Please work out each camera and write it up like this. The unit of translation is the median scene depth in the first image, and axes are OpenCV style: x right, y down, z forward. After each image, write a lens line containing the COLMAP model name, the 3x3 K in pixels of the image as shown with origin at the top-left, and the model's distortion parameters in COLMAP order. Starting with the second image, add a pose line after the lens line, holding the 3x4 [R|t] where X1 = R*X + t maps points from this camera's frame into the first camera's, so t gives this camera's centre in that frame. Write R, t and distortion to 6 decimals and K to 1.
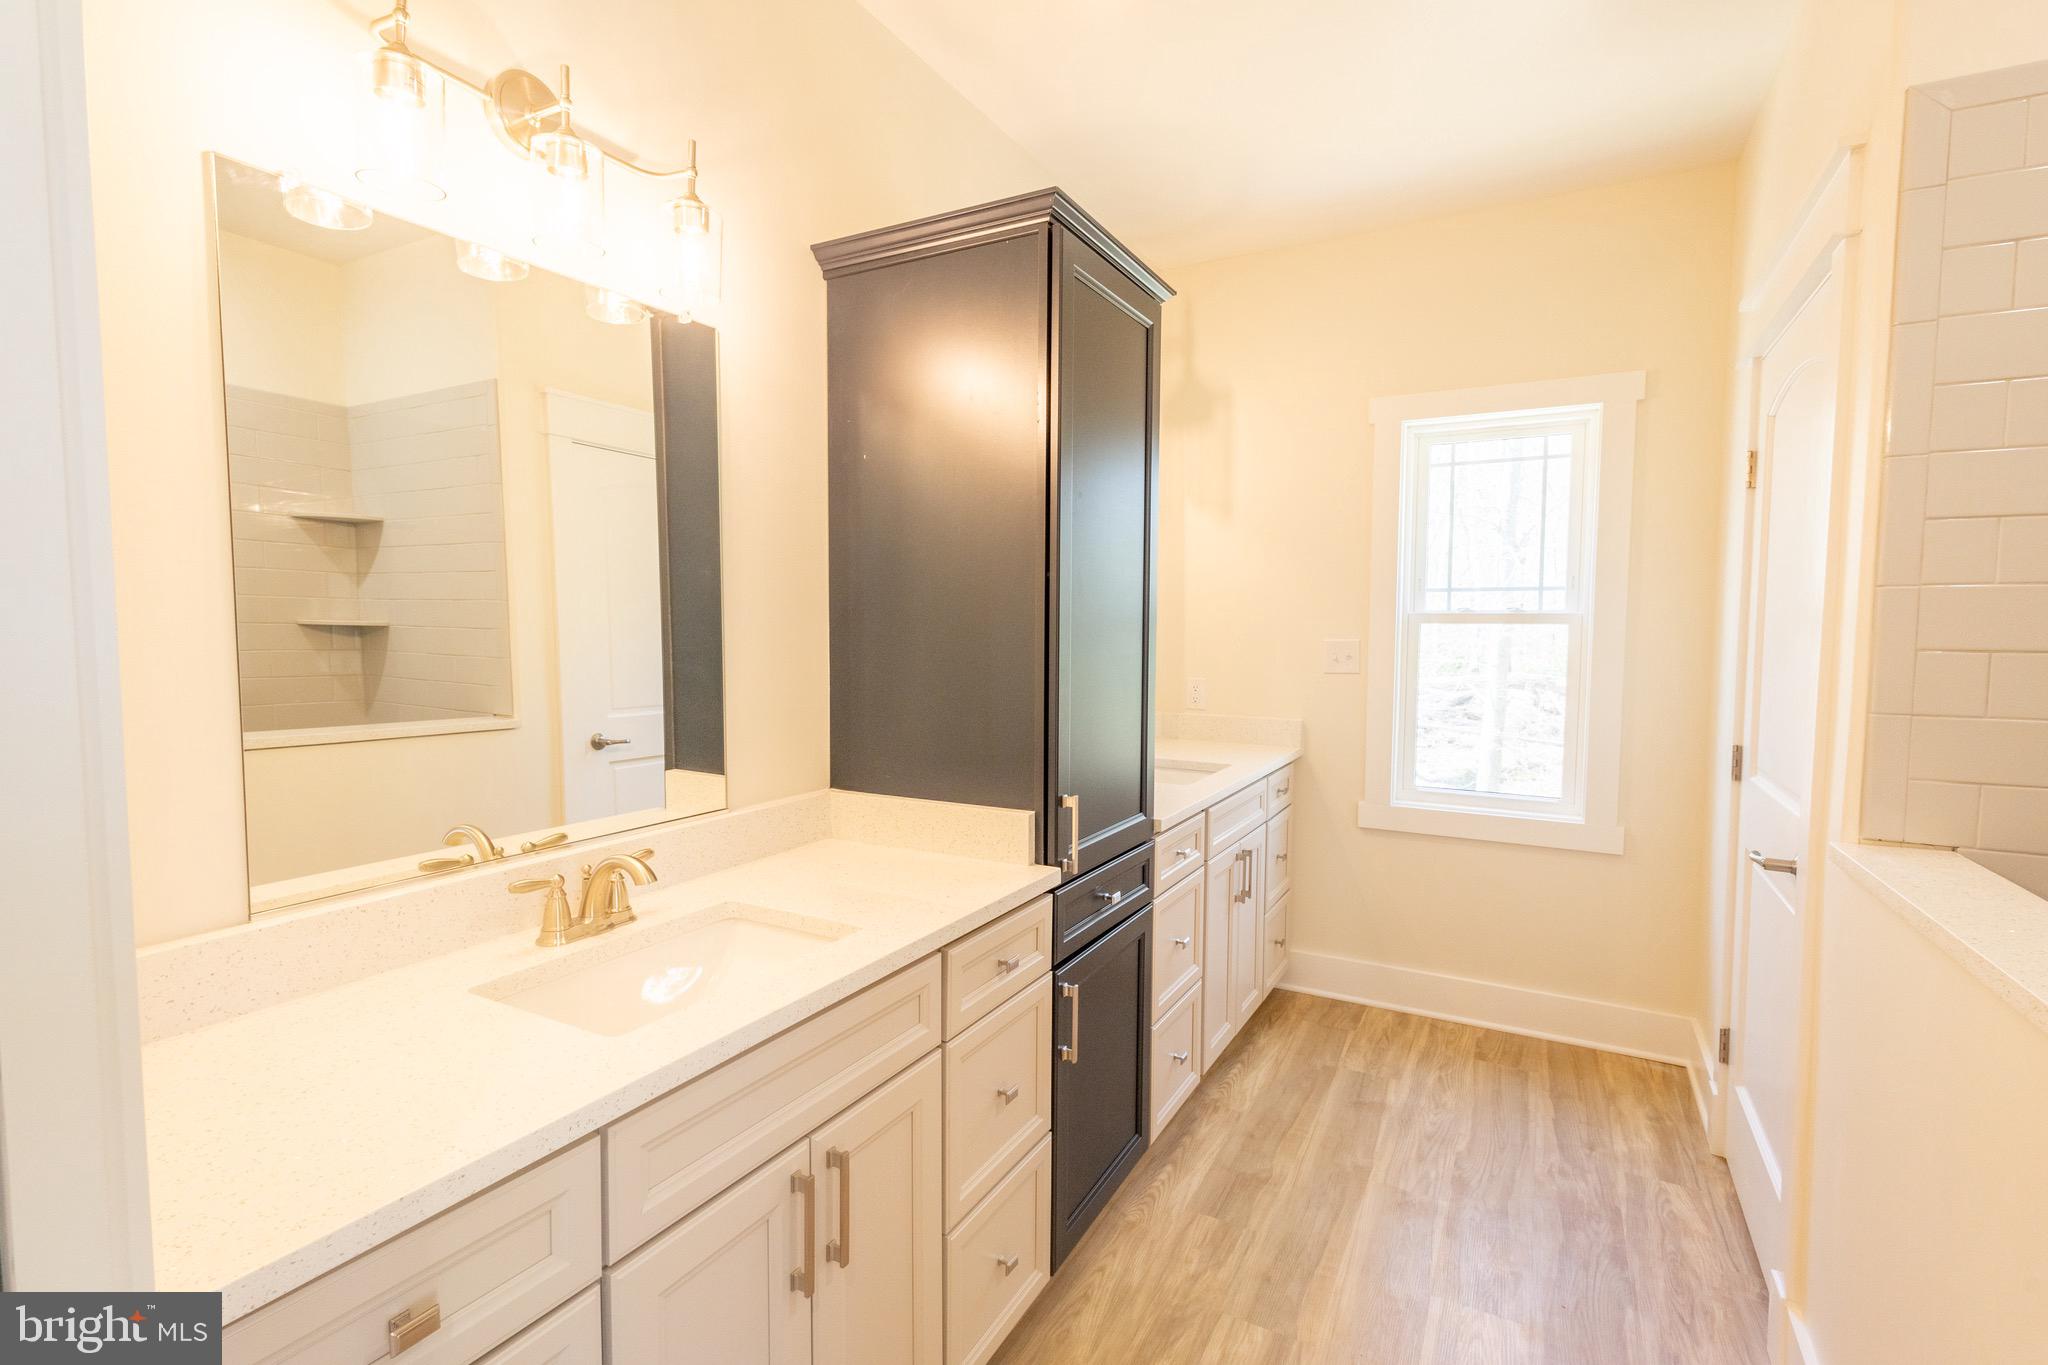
lens RADIAL K [[942.9, 0, 1012.5], [0, 942.9, 674.9], [0, 0, 1]] dist [0.005306, -0.003431]
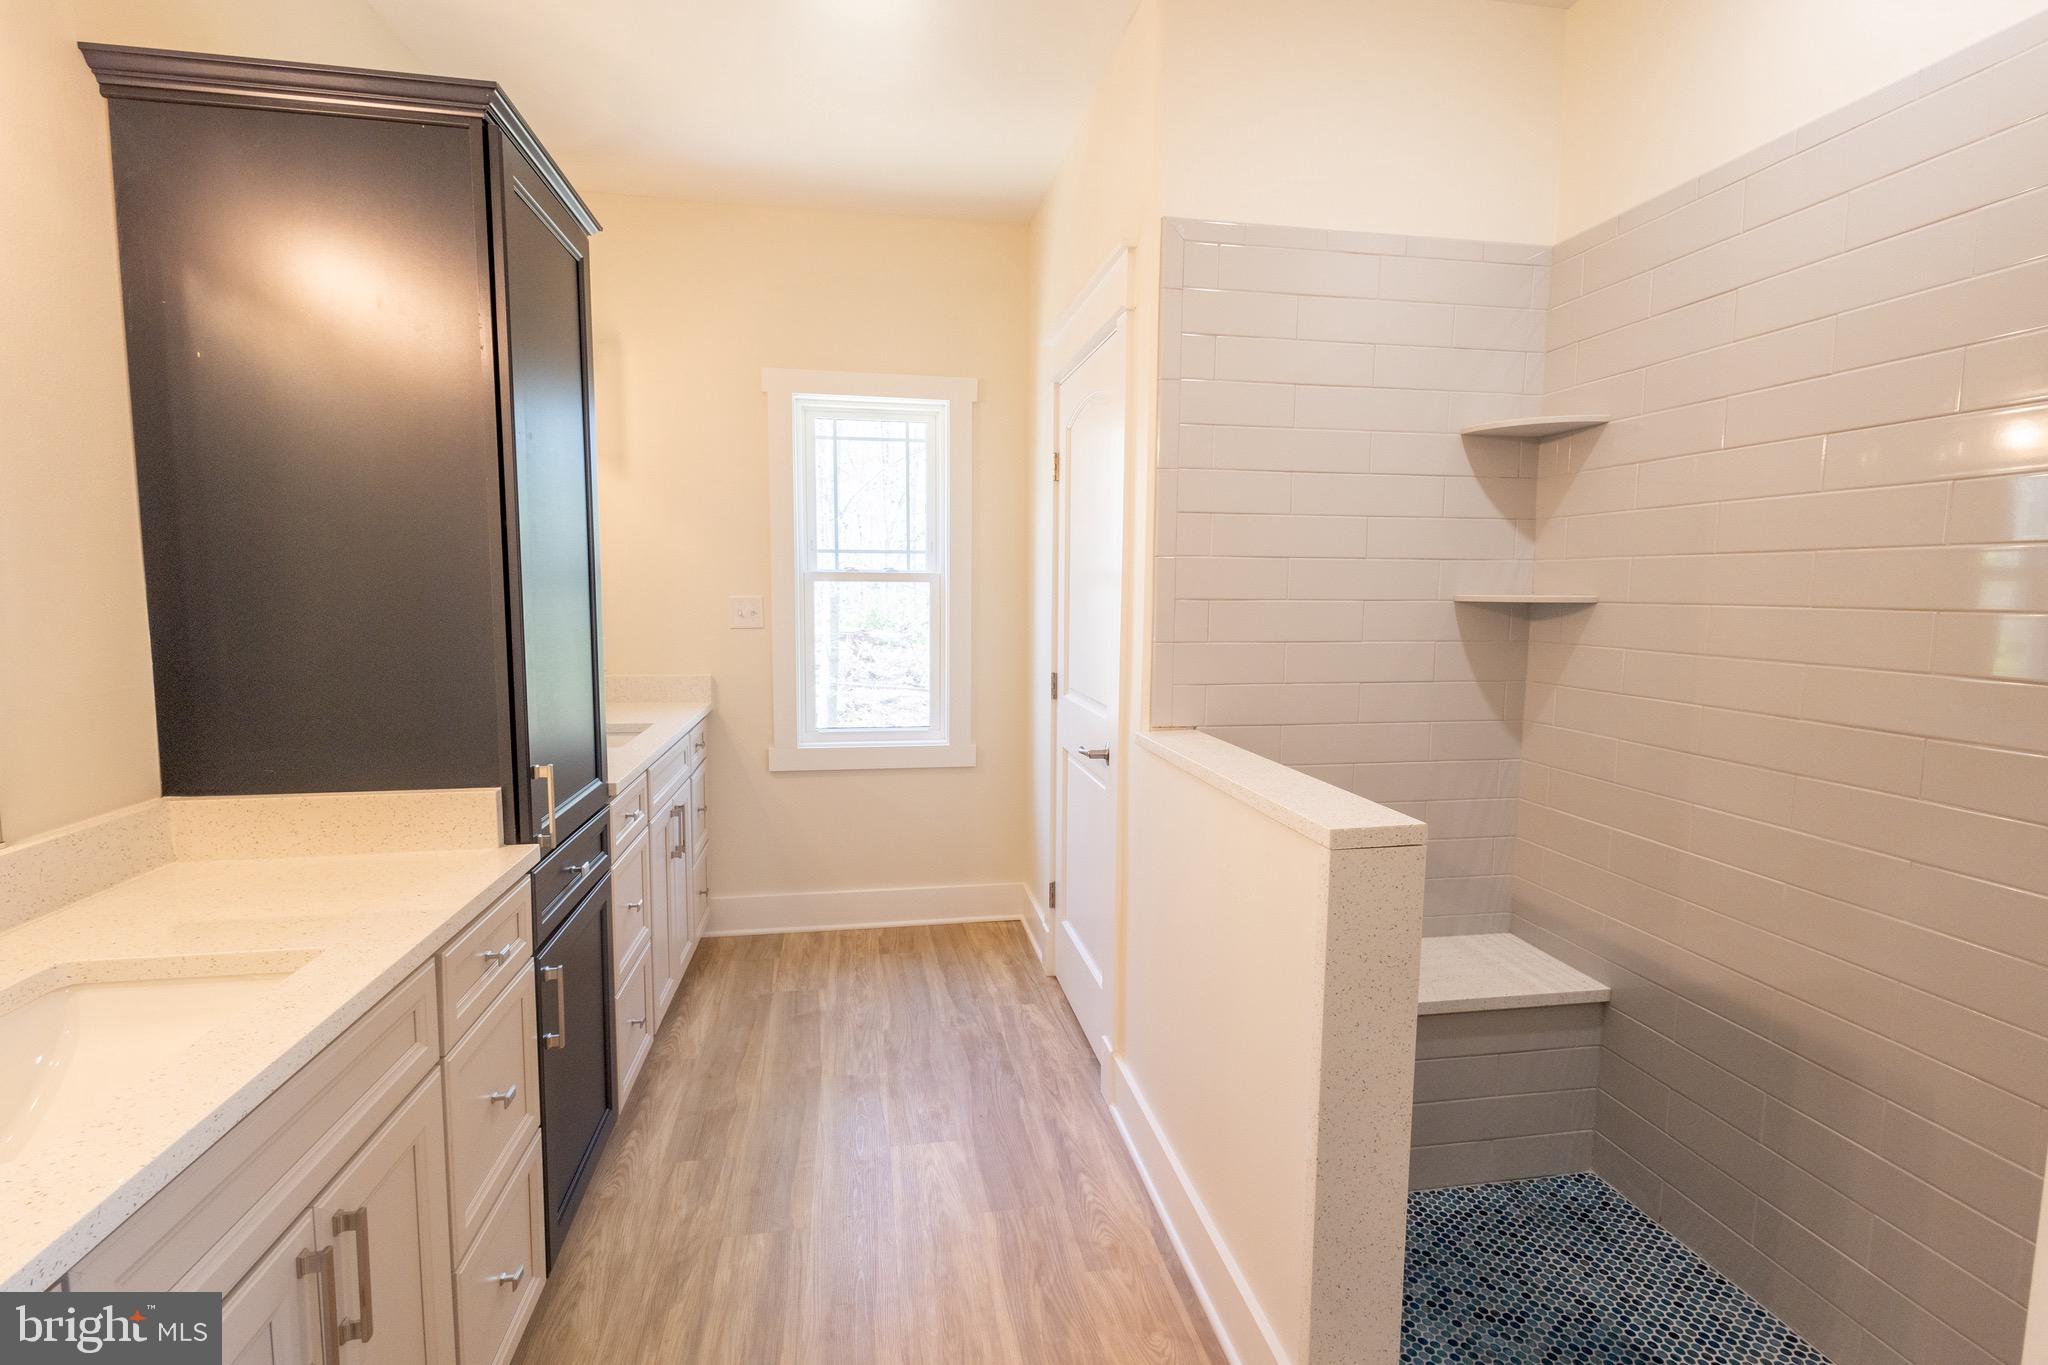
lens RADIAL K [[942.9, 0, 1016.2], [0, 942.9, 671.7], [0, 0, 1]] dist [0.005306, -0.003431]
pose [[0.772104, -0.056055, 0.633019, -0.137920], [0.030188, 0.998213, 0.051574, 0.002487], [-0.634779, -0.020711, 0.772416, -0.004921]]
